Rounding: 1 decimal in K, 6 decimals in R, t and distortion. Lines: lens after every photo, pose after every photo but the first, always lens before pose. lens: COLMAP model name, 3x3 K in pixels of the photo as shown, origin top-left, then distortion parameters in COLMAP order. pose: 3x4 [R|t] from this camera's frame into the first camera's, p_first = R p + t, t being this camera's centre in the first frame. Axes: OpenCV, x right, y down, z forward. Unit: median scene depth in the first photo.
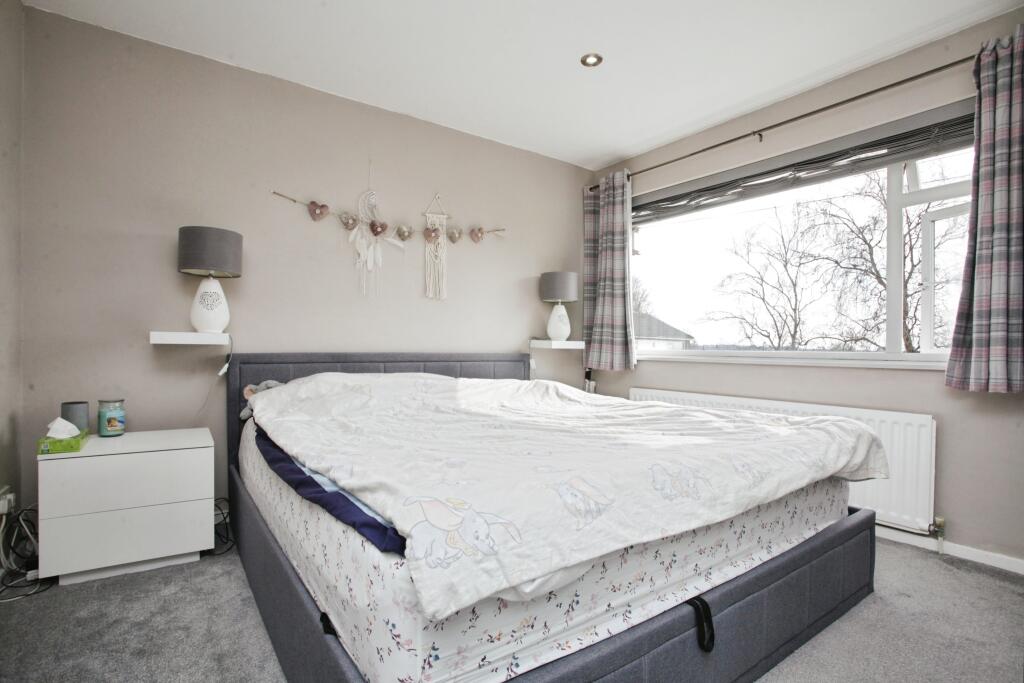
lens RADIAL K [[506.3, 0, 509.6], [0, 506.3, 341.2], [0, 0, 1]] dist [-0.061175, 0.030004]
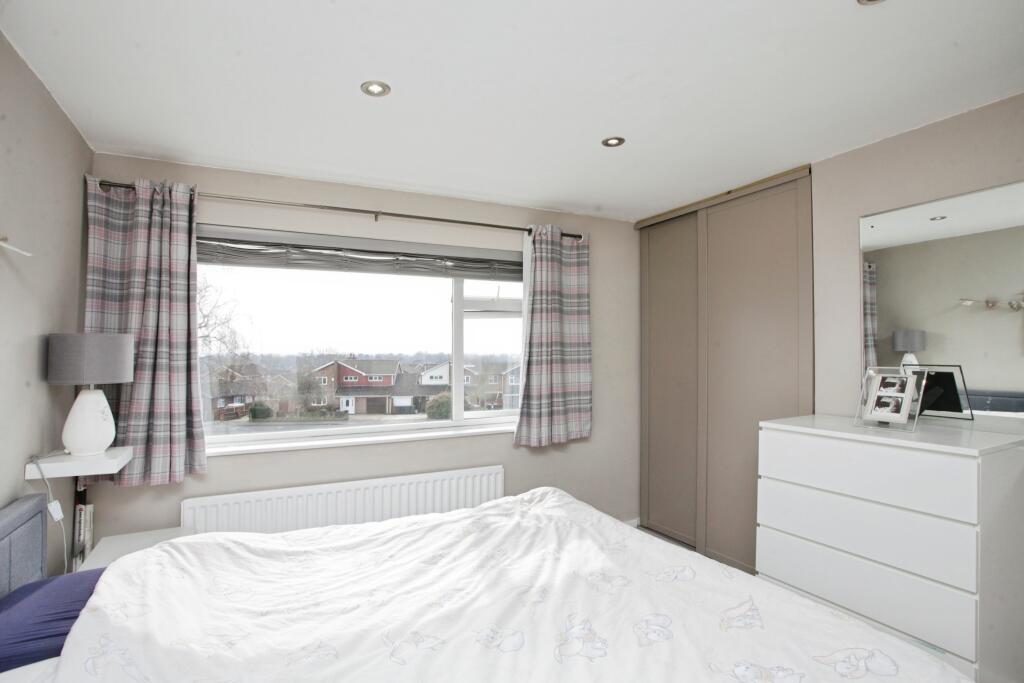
lens RADIAL K [[506.3, 0, 509.6], [0, 506.3, 341.2], [0, 0, 1]] dist [-0.061175, 0.030004]
pose [[0.141159, 0.006060, 0.989968, -0.377806], [-0.005721, 0.999970, -0.005306, -0.127369], [-0.989970, -0.004914, 0.141190, 0.481654]]
